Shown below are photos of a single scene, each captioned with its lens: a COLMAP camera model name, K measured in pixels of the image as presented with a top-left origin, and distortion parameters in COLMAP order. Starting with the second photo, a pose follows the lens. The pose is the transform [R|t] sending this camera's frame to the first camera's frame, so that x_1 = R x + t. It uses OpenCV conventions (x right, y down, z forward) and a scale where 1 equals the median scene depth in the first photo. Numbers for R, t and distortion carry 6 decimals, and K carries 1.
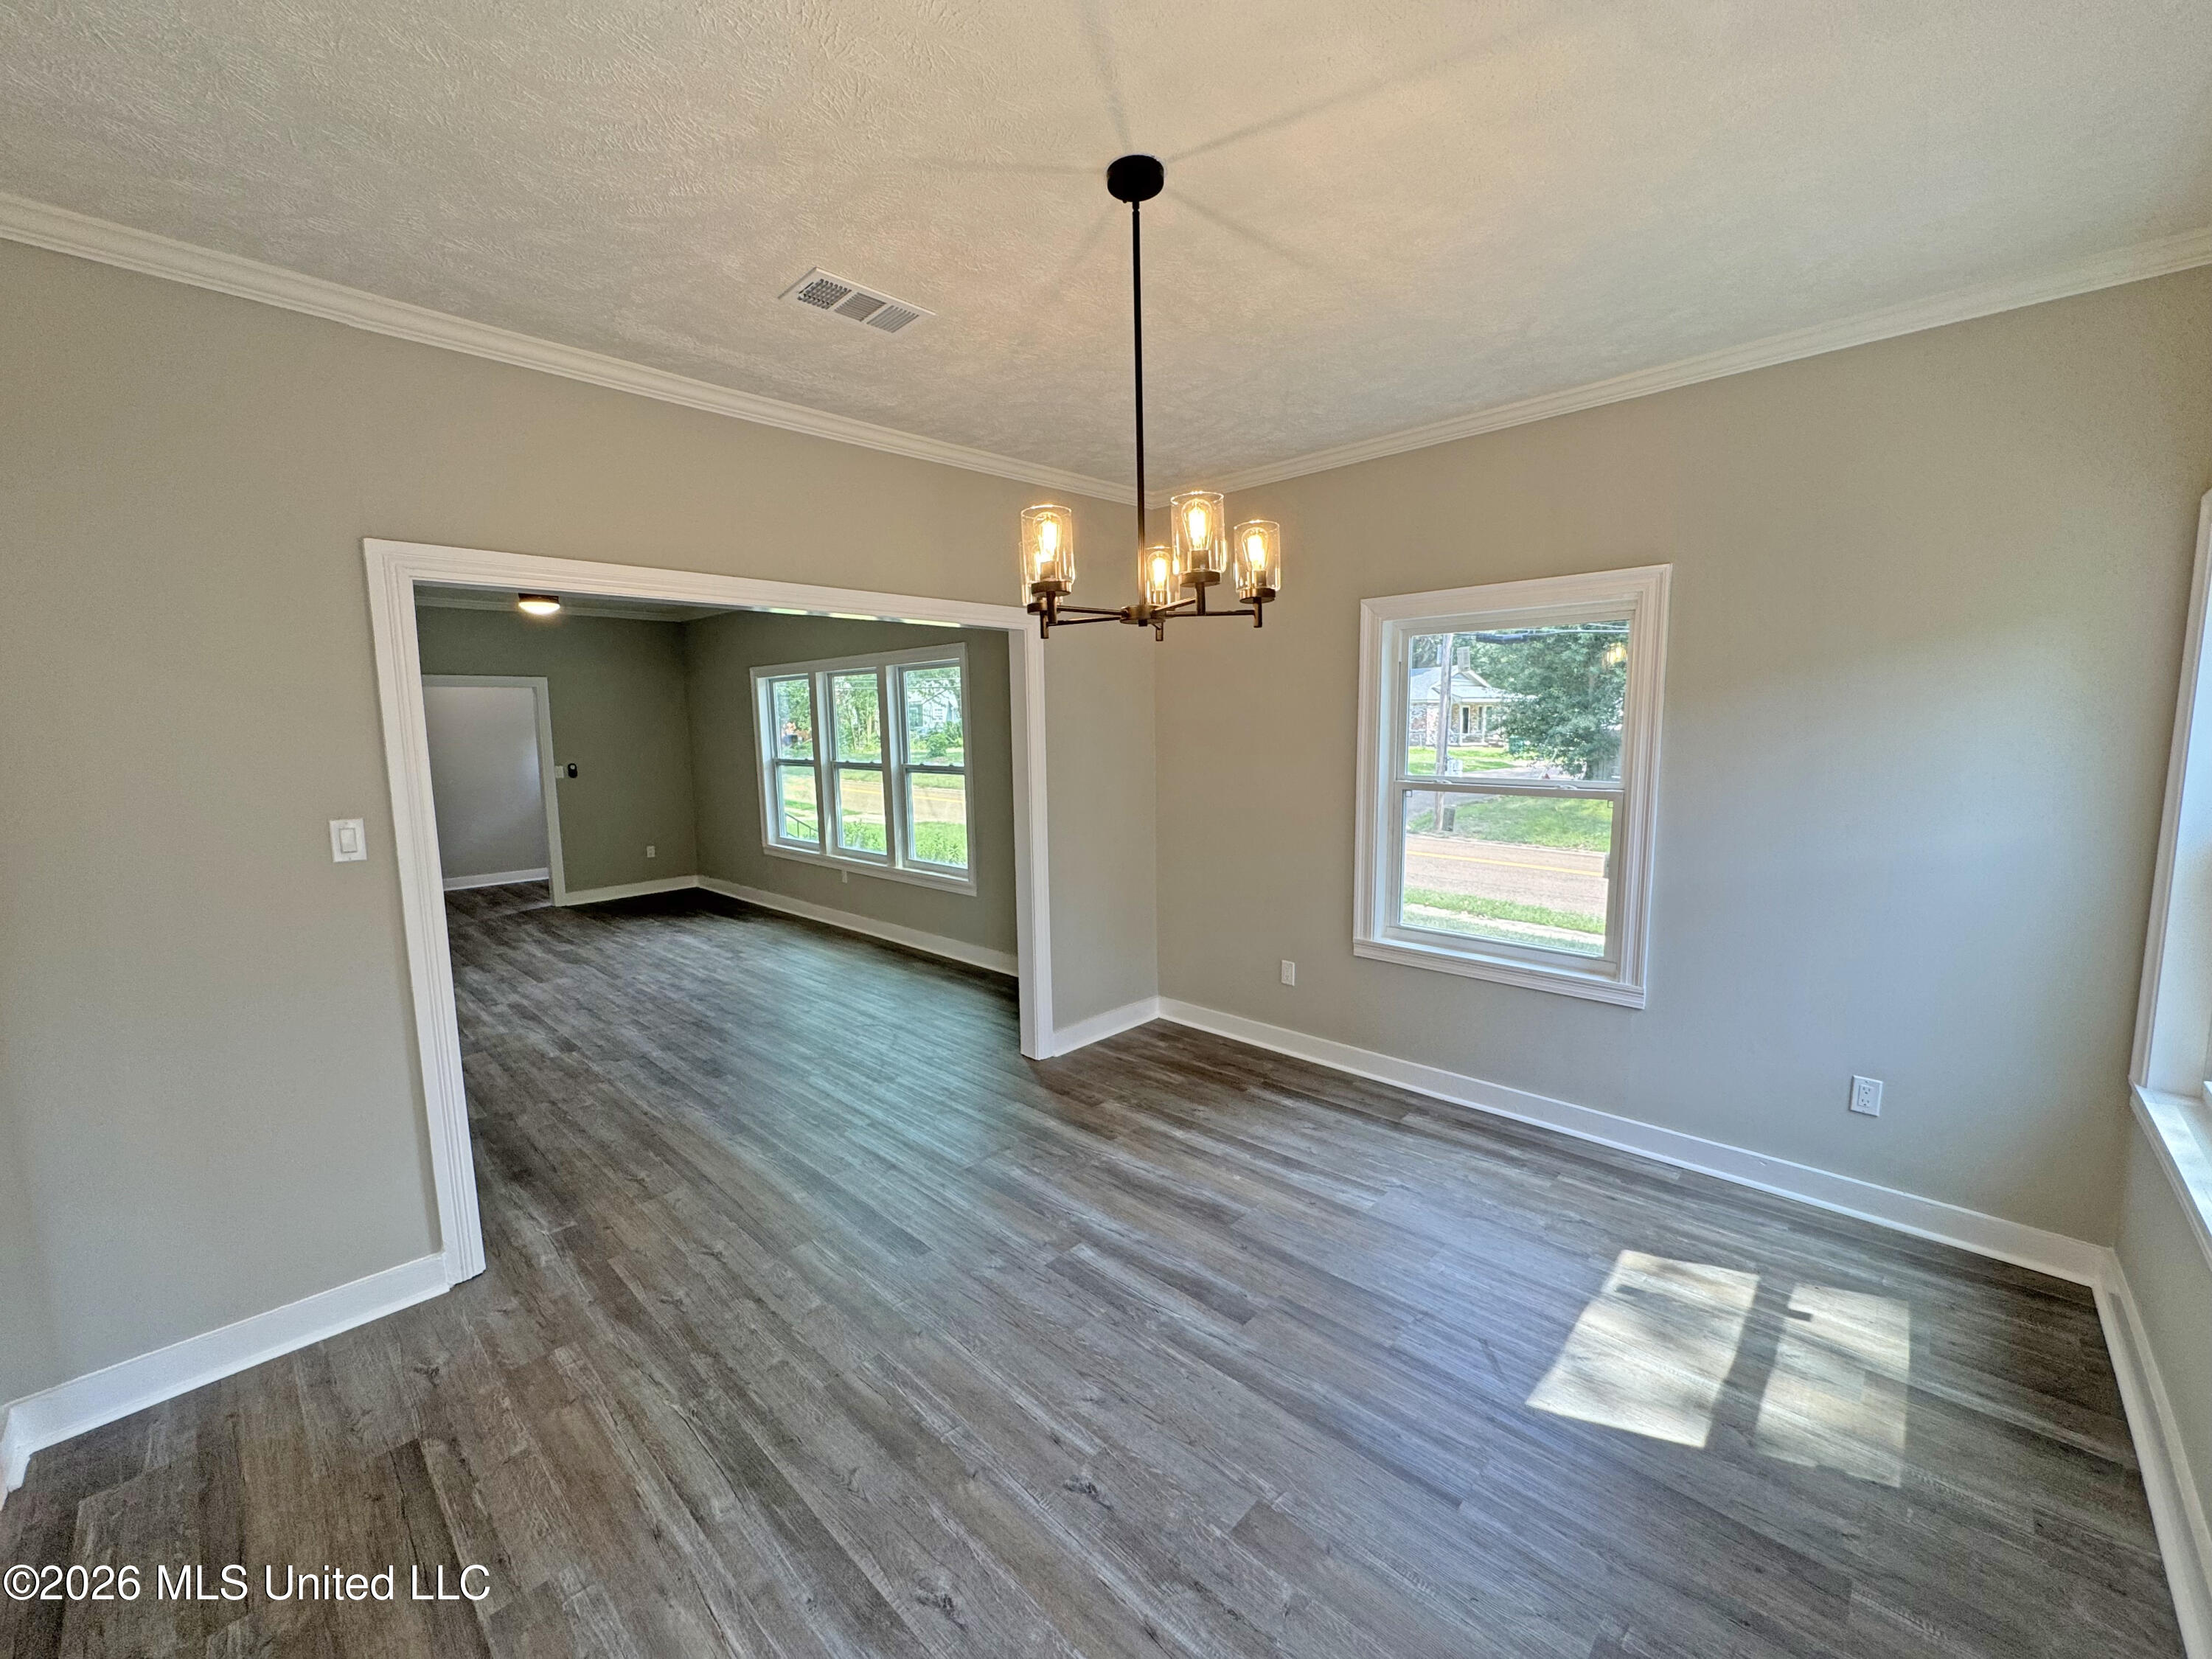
lens RADIAL K [[892.5, 0, 1108.6], [0, 892.5, 824.8], [0, 0, 1]] dist [-0.002050, -0.000221]
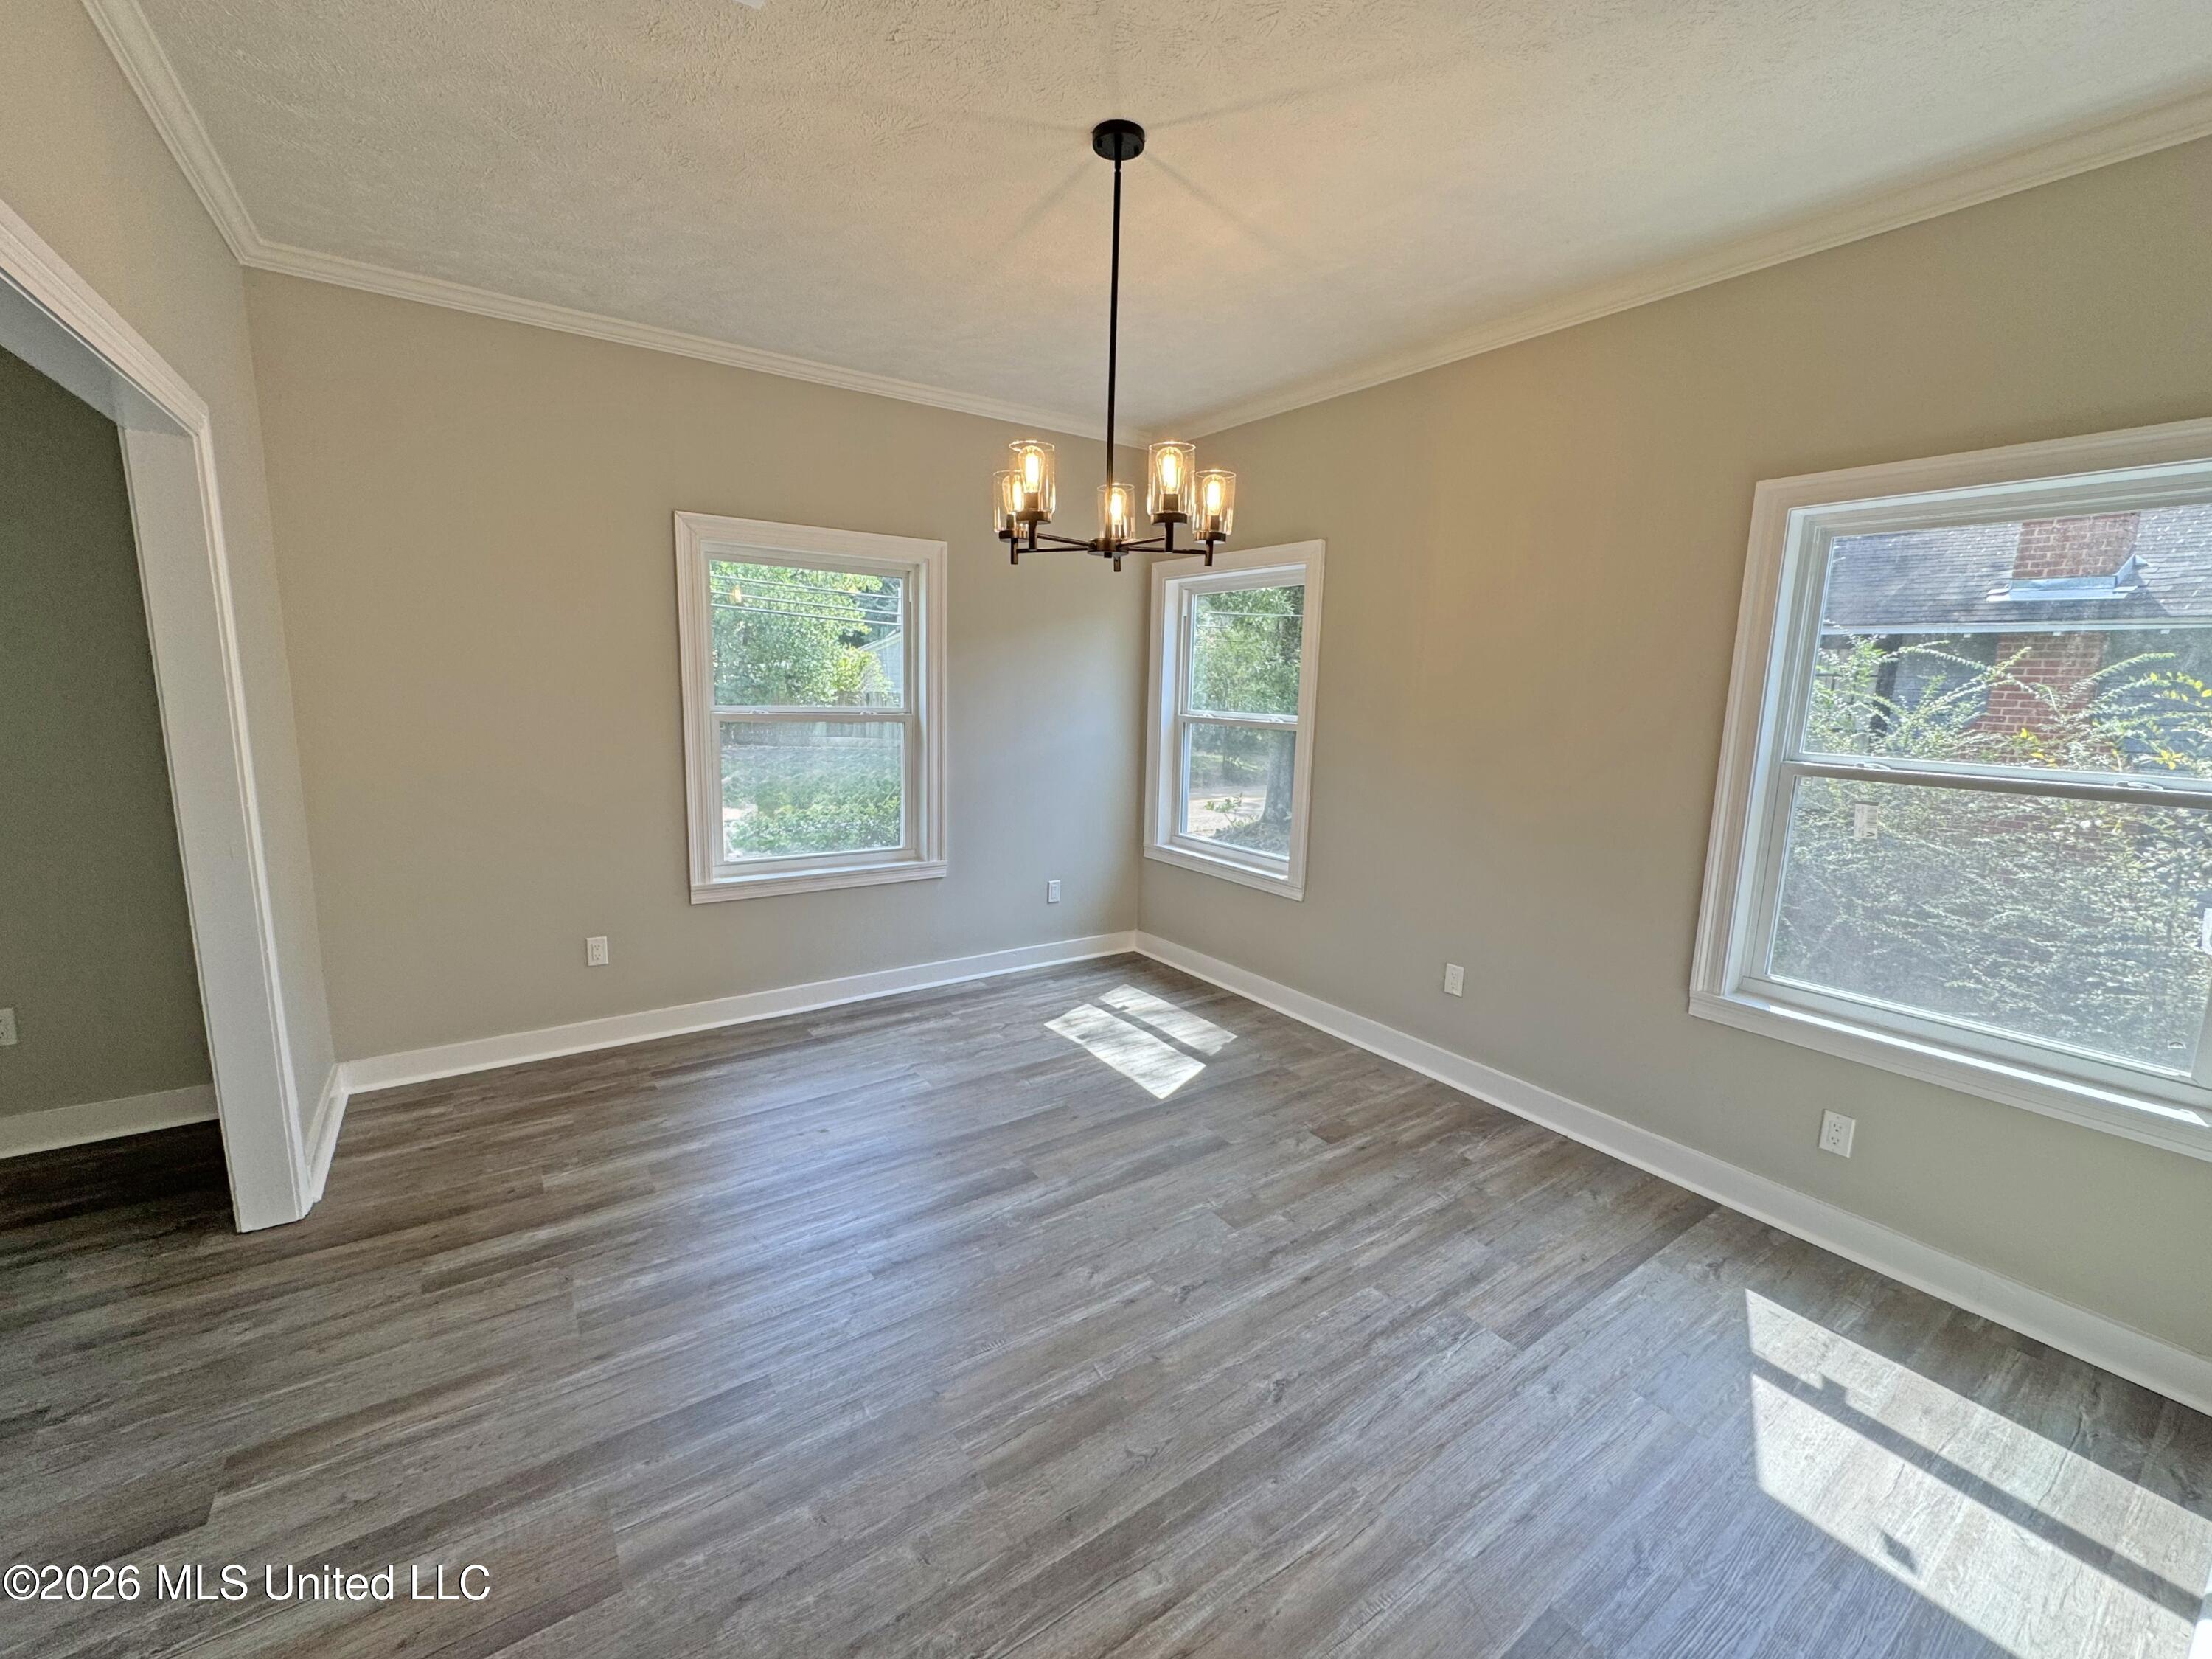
lens RADIAL K [[892.5, 0, 1108.1], [0, 892.5, 829.5], [0, 0, 1]] dist [-0.002050, -0.000221]
pose [[0.199588, -0.143944, 0.969250, -0.531802], [0.082322, 0.988118, 0.129794, -0.015452], [-0.976416, 0.053885, 0.209066, 0.389753]]
